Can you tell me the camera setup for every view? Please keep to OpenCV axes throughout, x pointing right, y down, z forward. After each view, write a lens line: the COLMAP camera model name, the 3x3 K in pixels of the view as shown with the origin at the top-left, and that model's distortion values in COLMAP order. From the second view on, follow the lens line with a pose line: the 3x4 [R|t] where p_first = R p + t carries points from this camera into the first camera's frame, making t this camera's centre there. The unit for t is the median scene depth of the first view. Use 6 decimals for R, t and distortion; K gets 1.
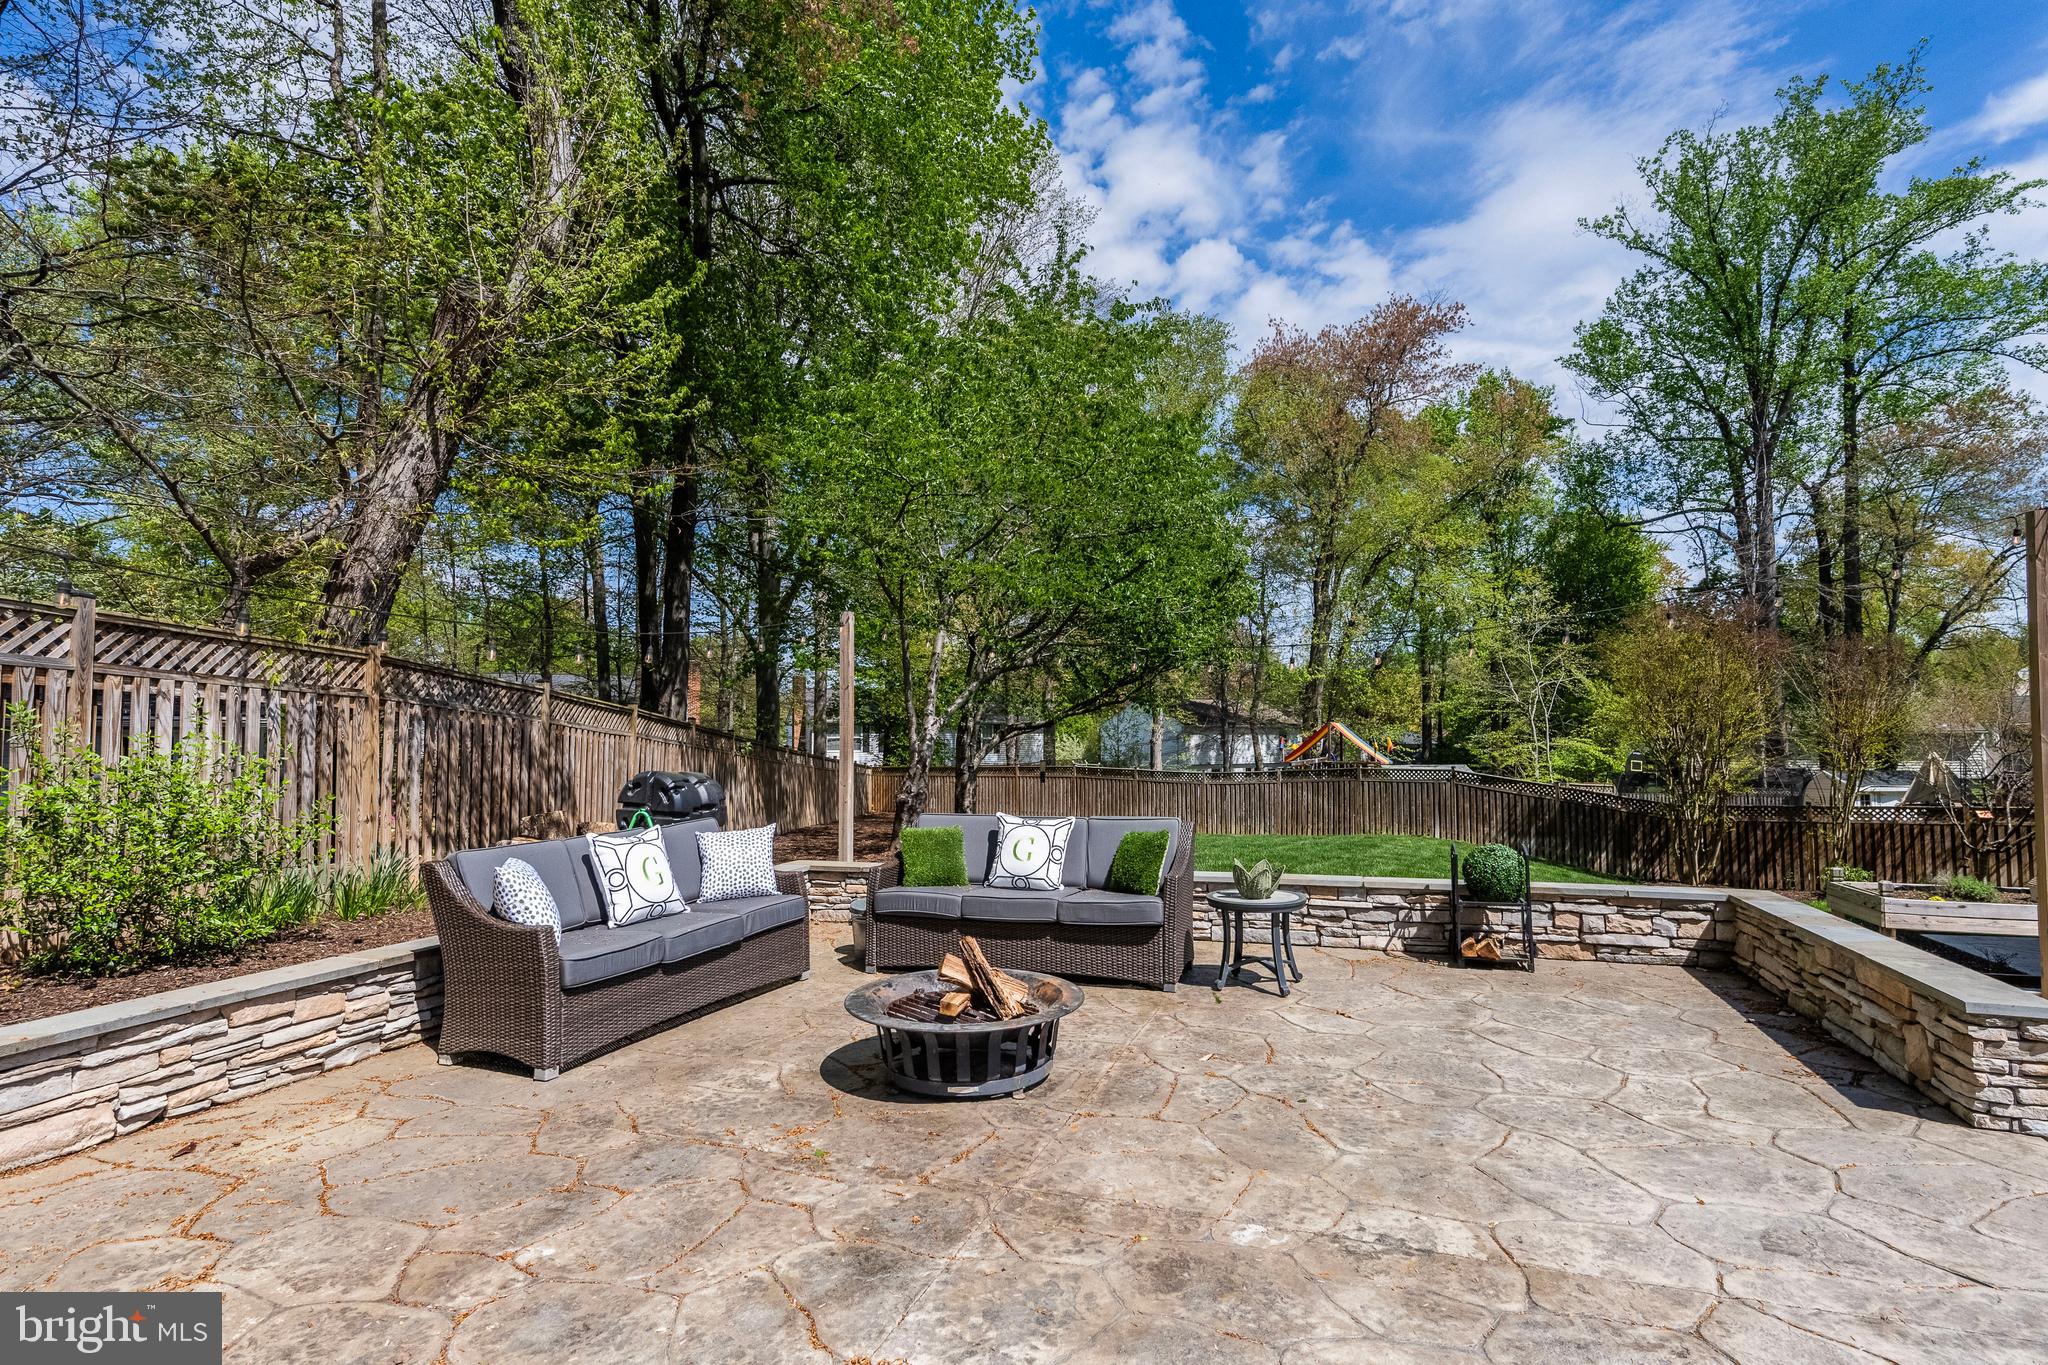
lens RADIAL K [[982.1, 0, 1048.2], [0, 982.1, 684.6], [0, 0, 1]] dist [-0.005831, 0.002052]
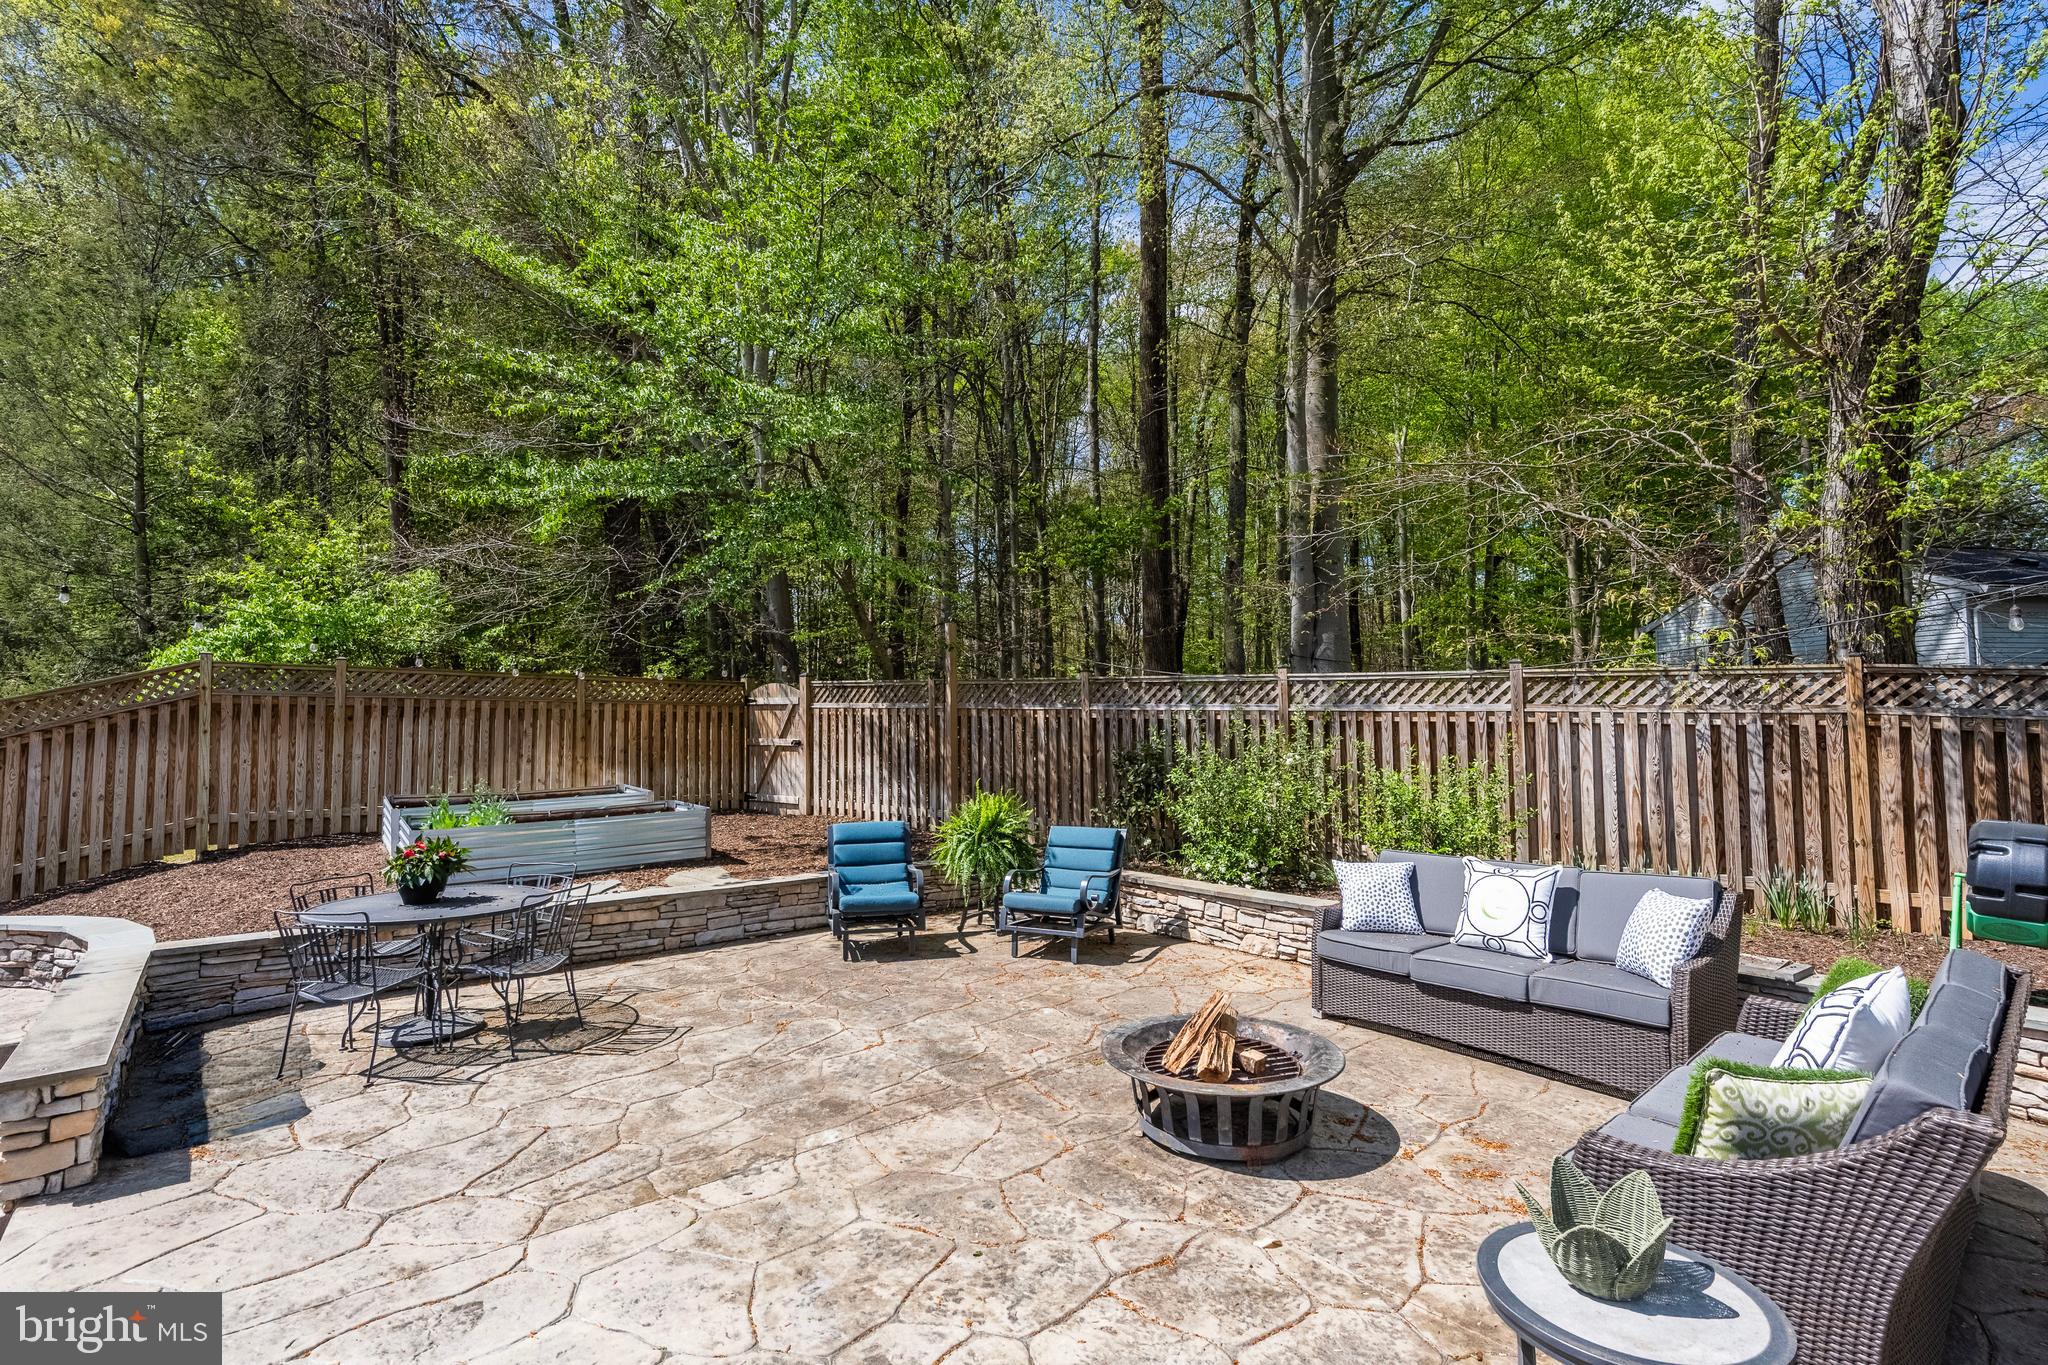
lens RADIAL K [[929.6, 0, 1029.2], [0, 929.6, 670.9], [0, 0, 1]] dist [0.002479, -0.001274]
pose [[-0.509956, -0.039440, -0.859296, 0.557511], [0.062930, 0.994561, -0.082995, -0.003686], [0.857895, -0.096400, -0.504700, 0.879487]]
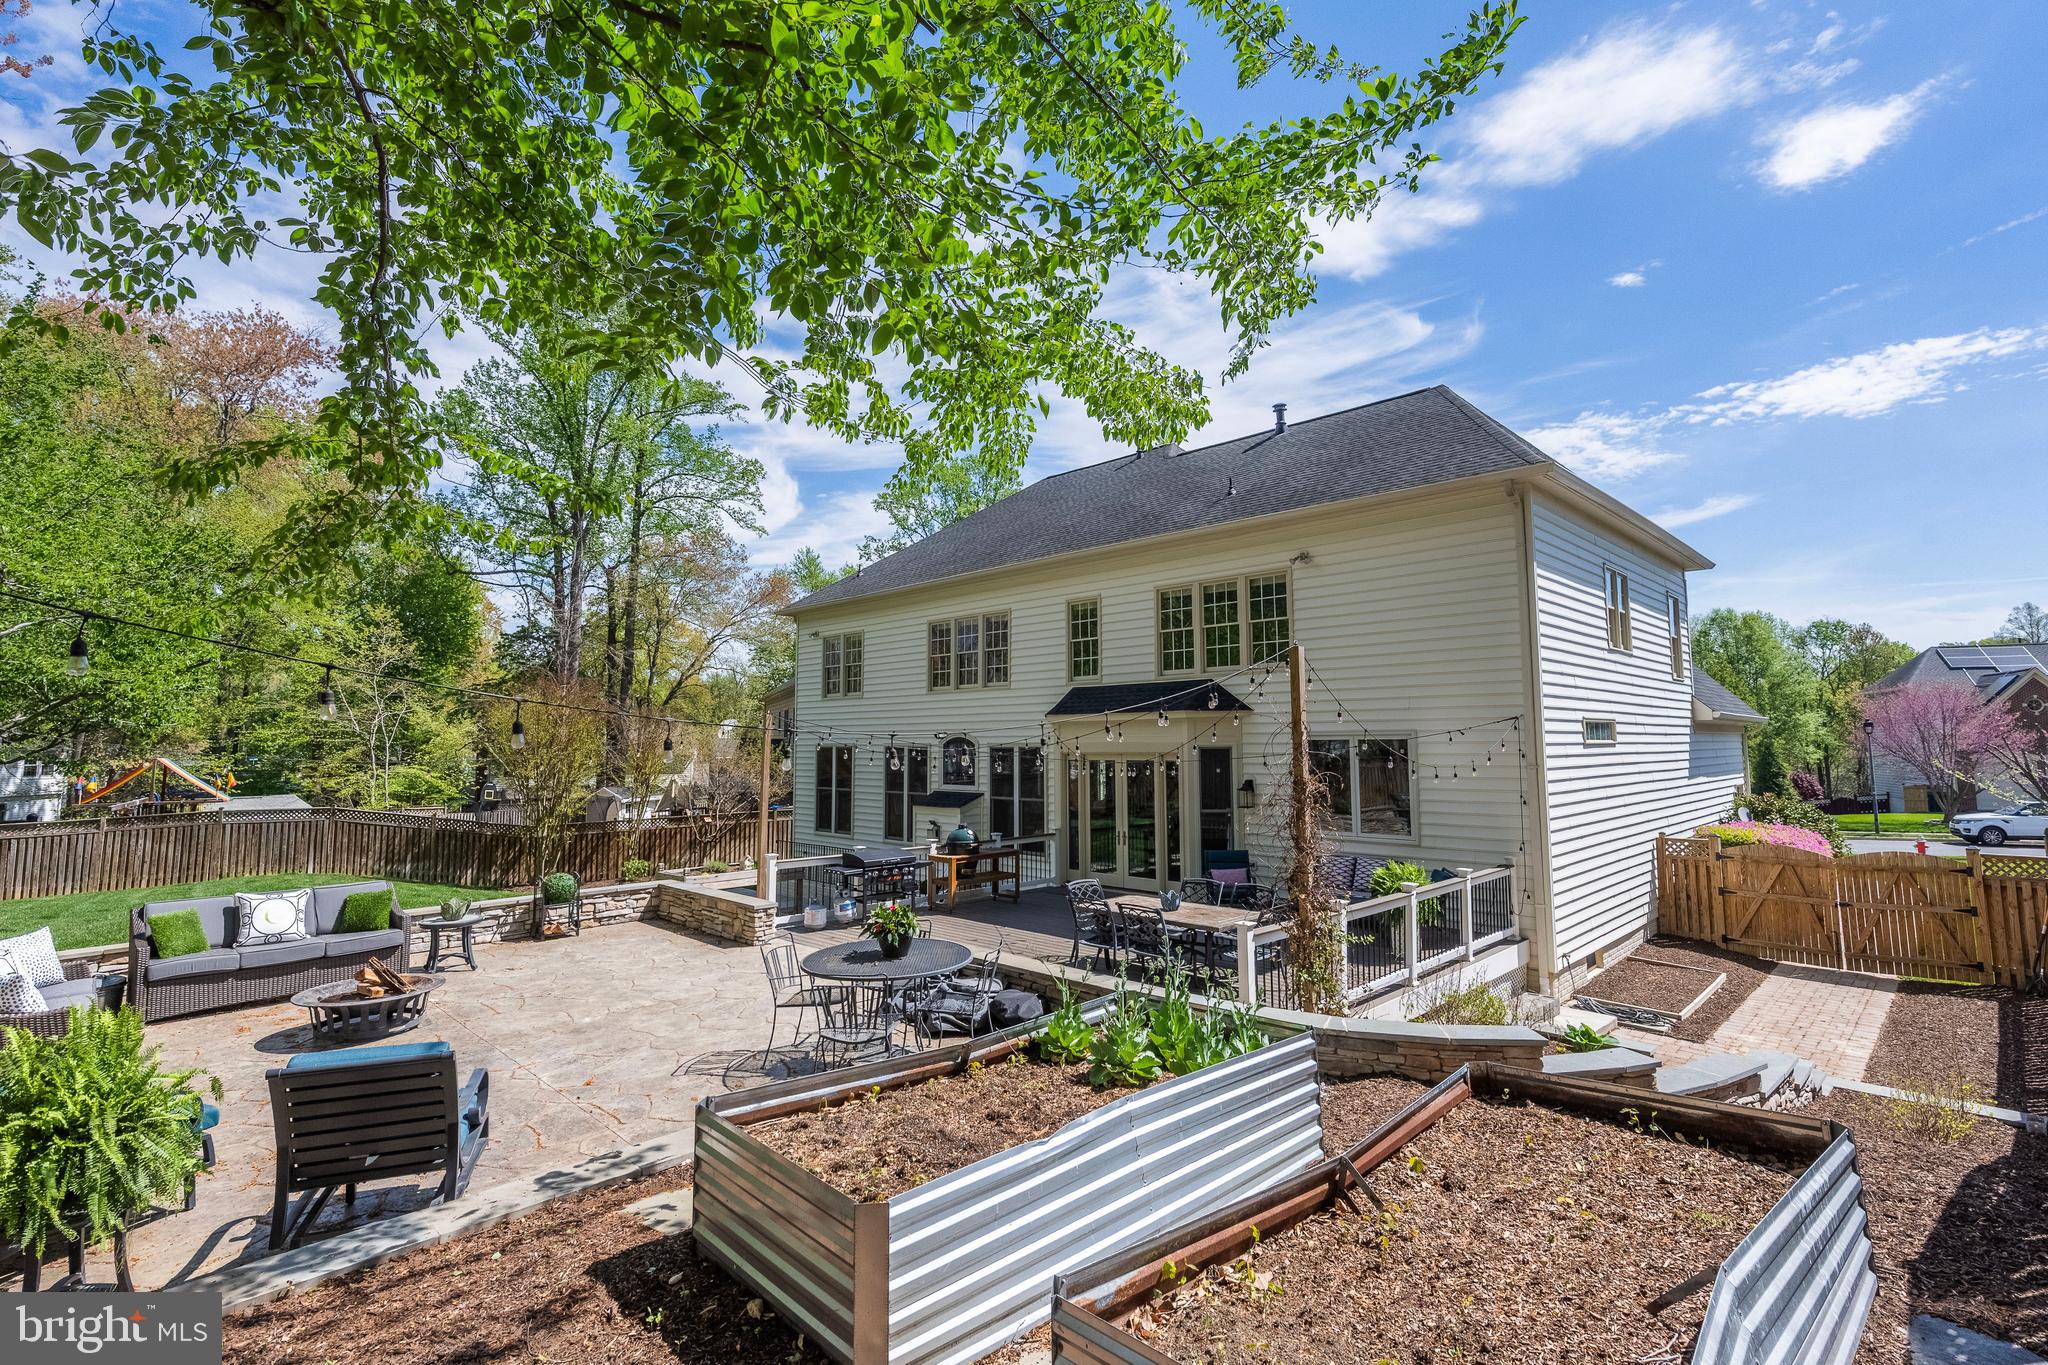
lens RADIAL K [[929.6, 0, 1008.7], [0, 929.6, 656.3], [0, 0, 1]] dist [0.002479, -0.001274]
pose [[0.458353, 0.084805, 0.884715, -0.757464], [-0.041370, 0.996394, -0.074078, -0.155616], [-0.887807, -0.002647, 0.460209, -0.595793]]
